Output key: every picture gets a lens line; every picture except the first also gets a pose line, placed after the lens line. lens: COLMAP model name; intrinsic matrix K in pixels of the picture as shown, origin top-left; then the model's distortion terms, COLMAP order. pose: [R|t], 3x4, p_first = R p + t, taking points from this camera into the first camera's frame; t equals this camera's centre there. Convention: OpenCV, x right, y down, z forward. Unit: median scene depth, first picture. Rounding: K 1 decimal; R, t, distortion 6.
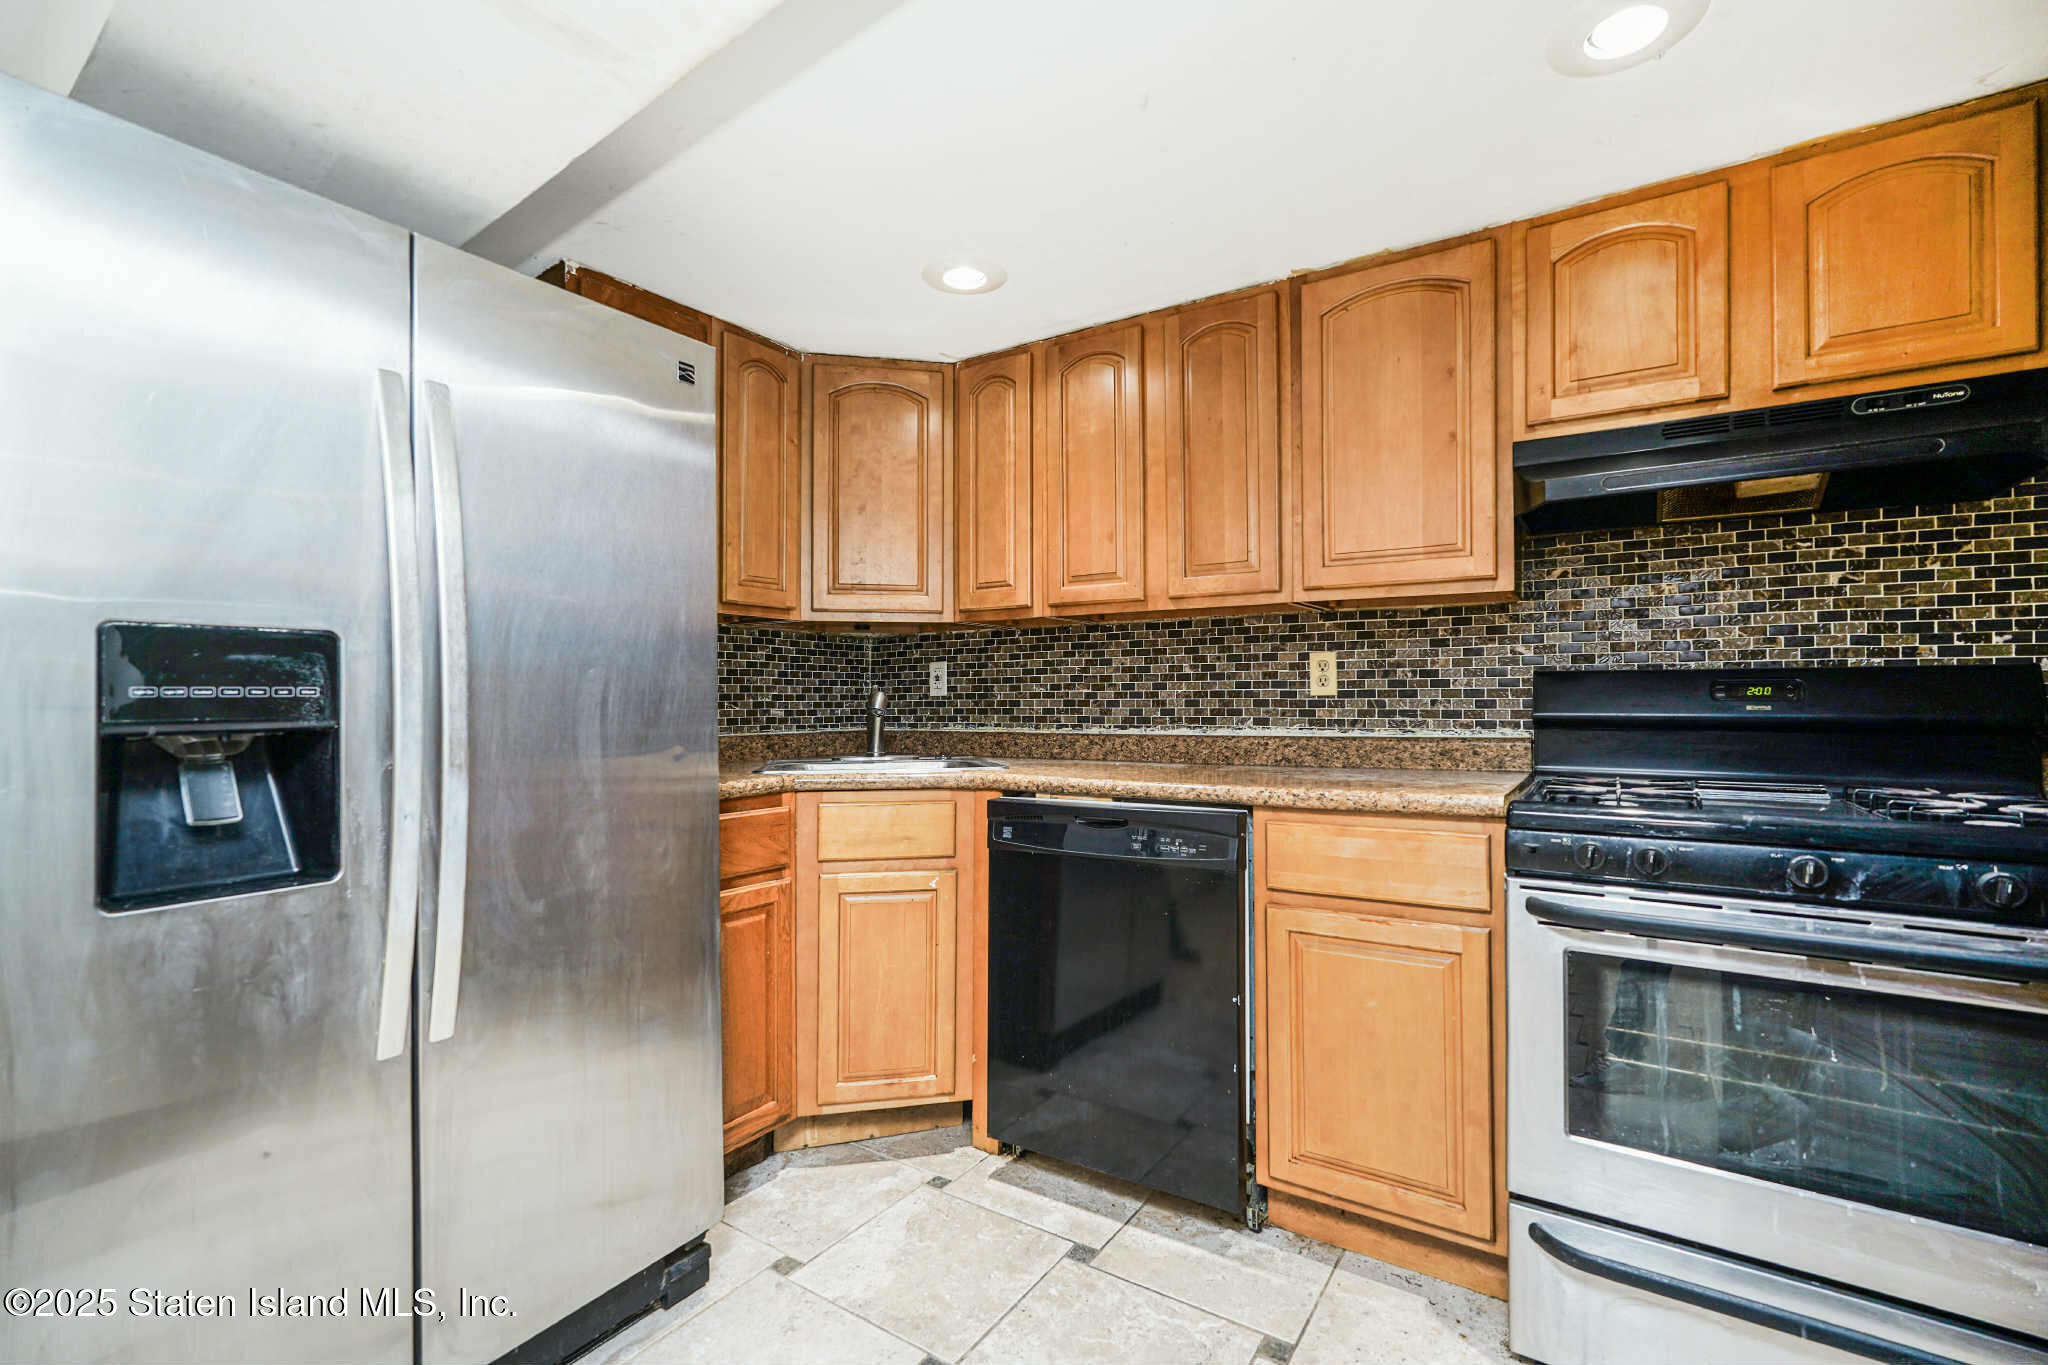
lens RADIAL K [[908.2, 0, 1023.7], [0, 908.2, 683.4], [0, 0, 1]] dist [-0.000268, 0.000225]
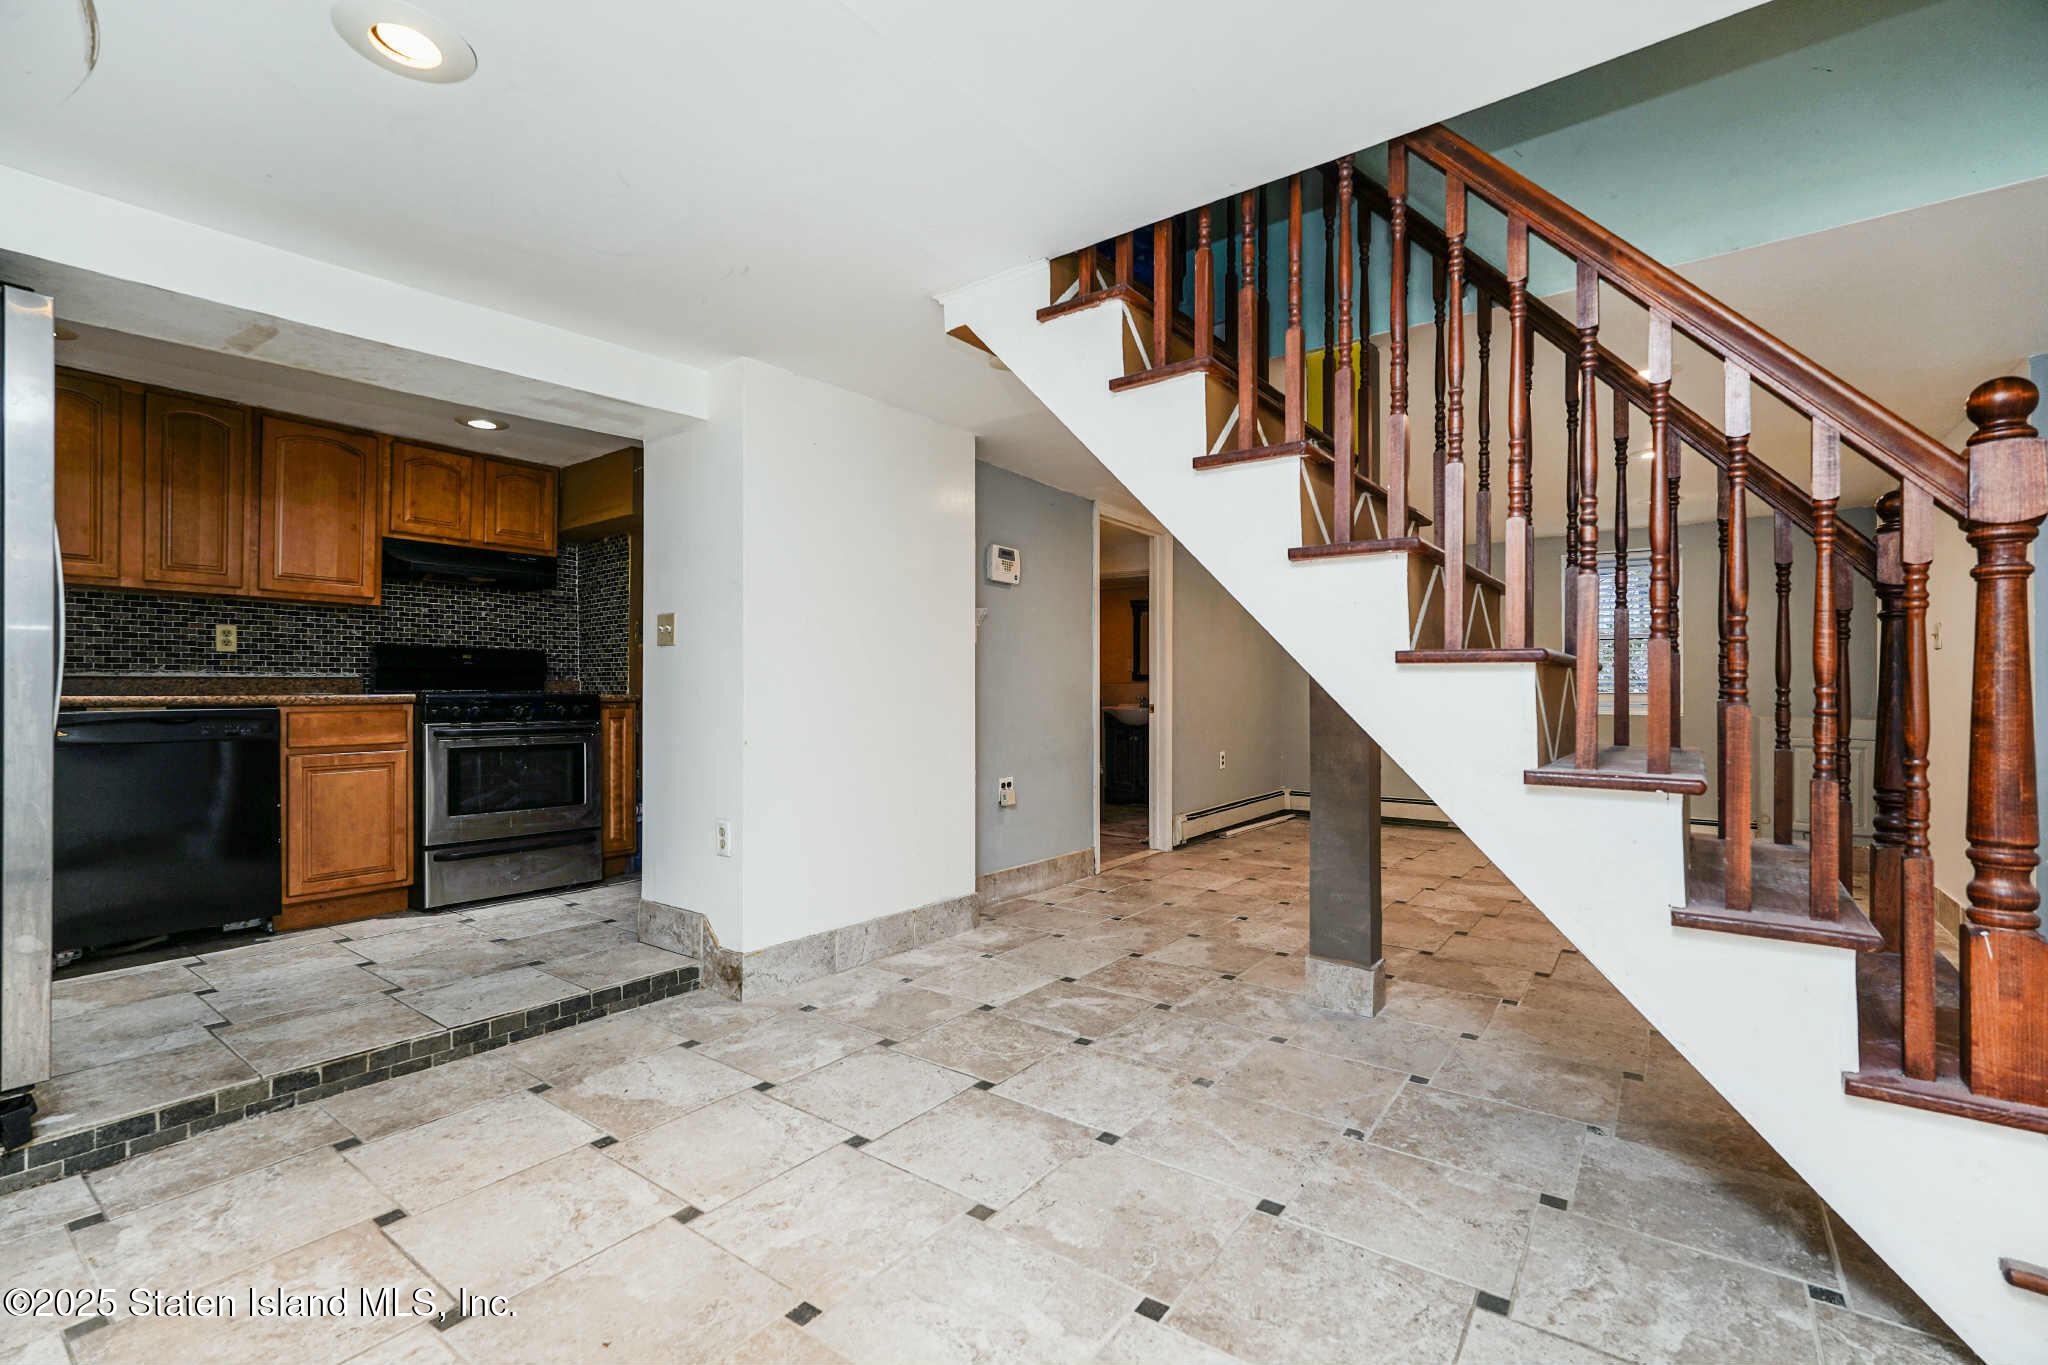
lens RADIAL K [[908.2, 0, 1026.3], [0, 908.2, 689.0], [0, 0, 1]] dist [-0.000268, 0.000225]
pose [[0.040977, 0.010559, 0.999104, -1.338347], [-0.012752, 0.999868, -0.010044, 0.085244], [-0.999079, -0.012329, 0.041106, -0.534929]]
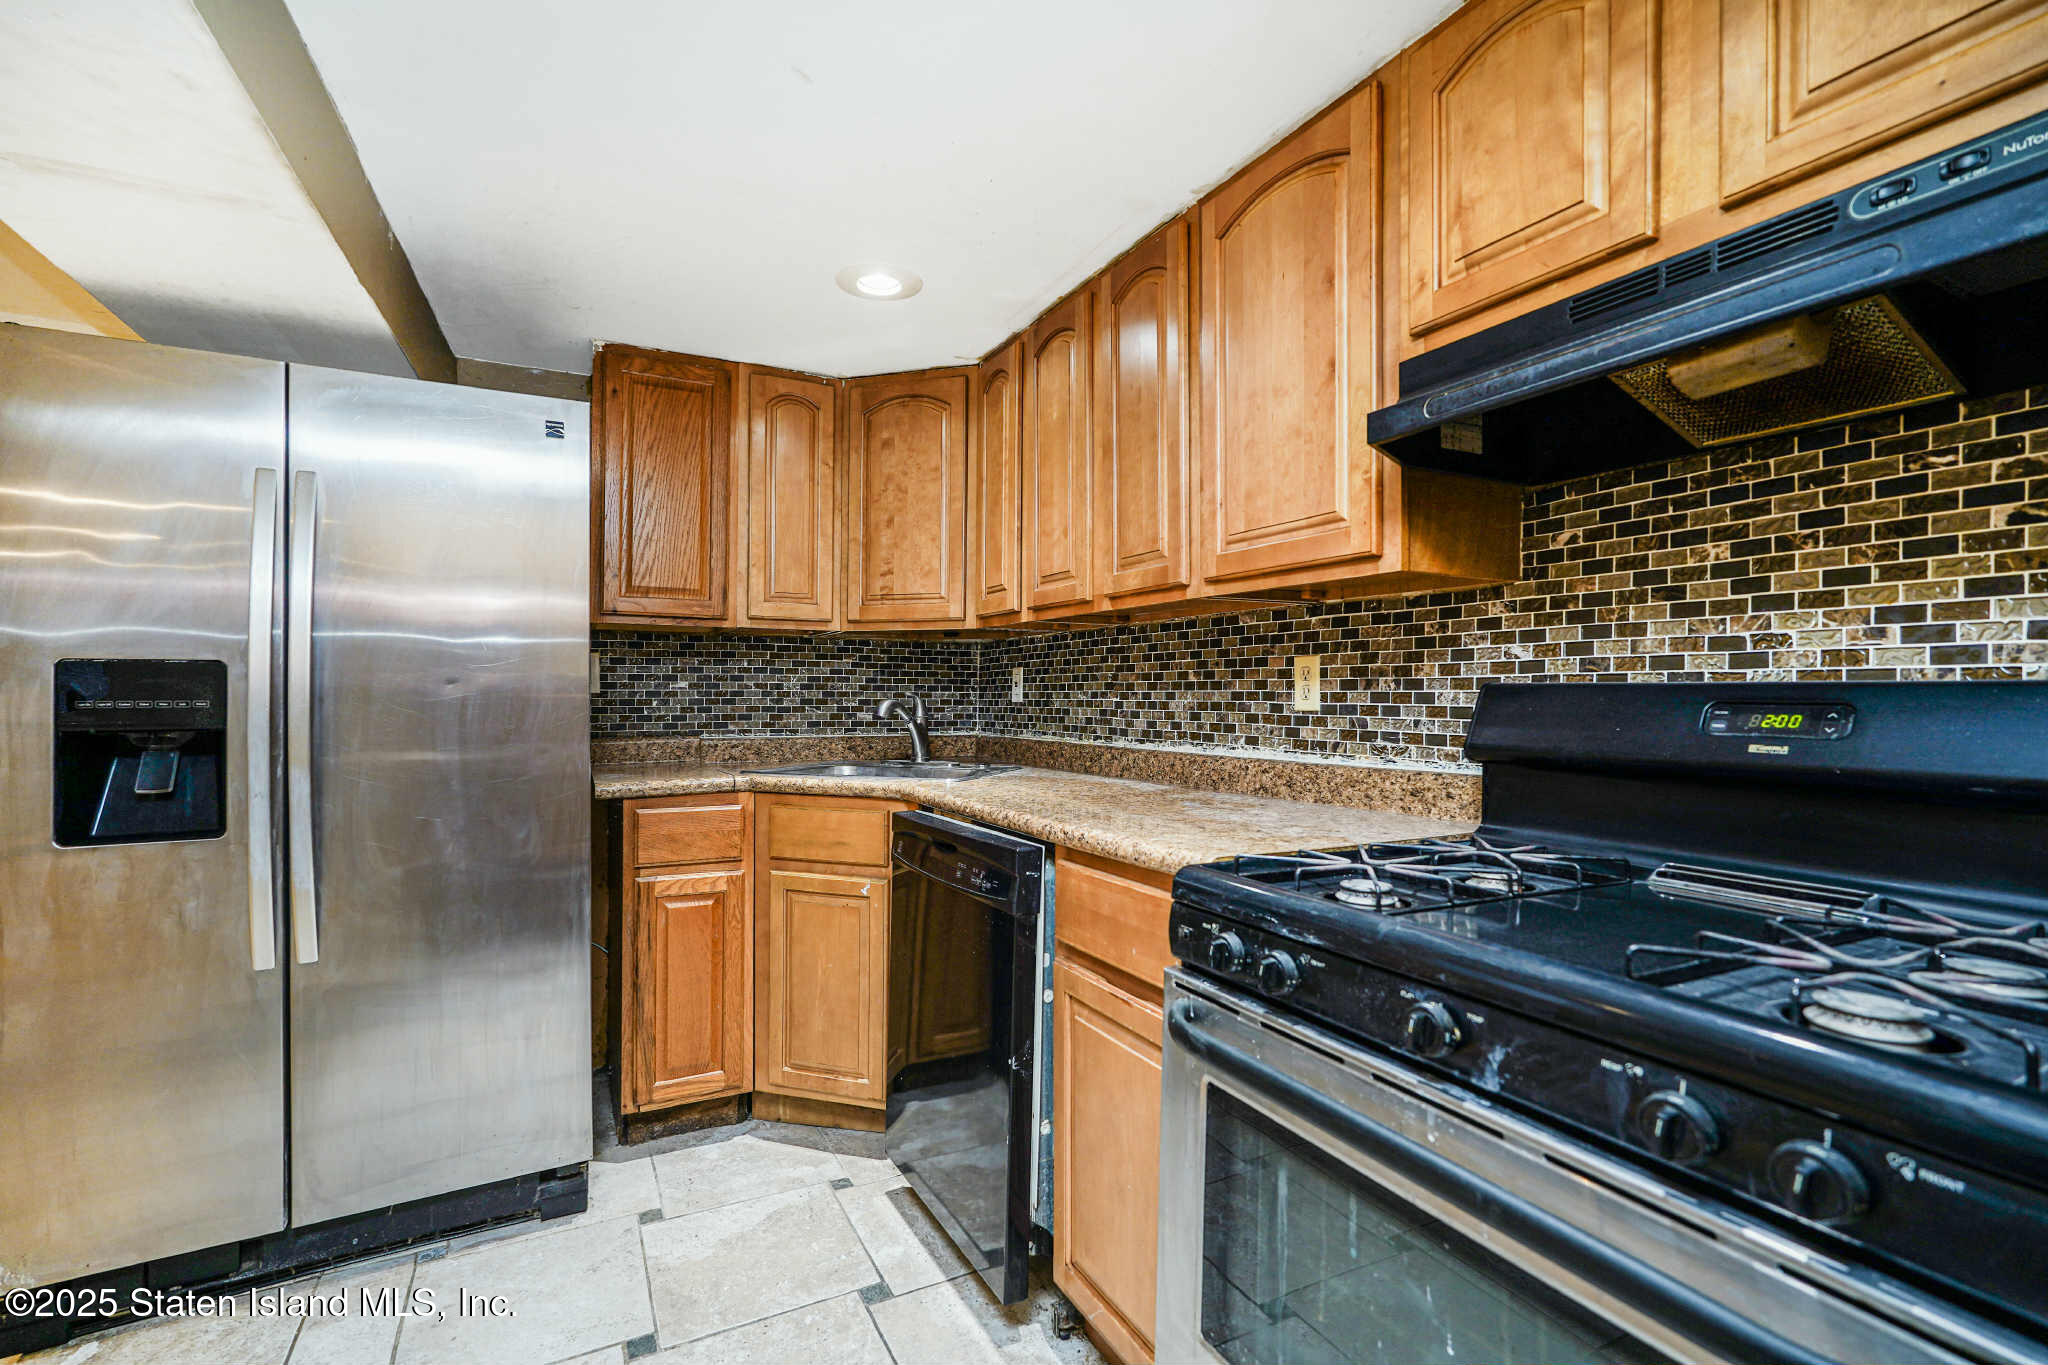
lens RADIAL K [[908.2, 0, 1008.6], [0, 908.2, 689.9], [0, 0, 1]] dist [-0.000268, 0.000225]
pose [[0.873444, 0.005398, -0.486895, 0.533083], [0.000058, 0.999937, 0.011189, -0.015051], [0.486925, -0.009801, 0.873389, 0.196599]]
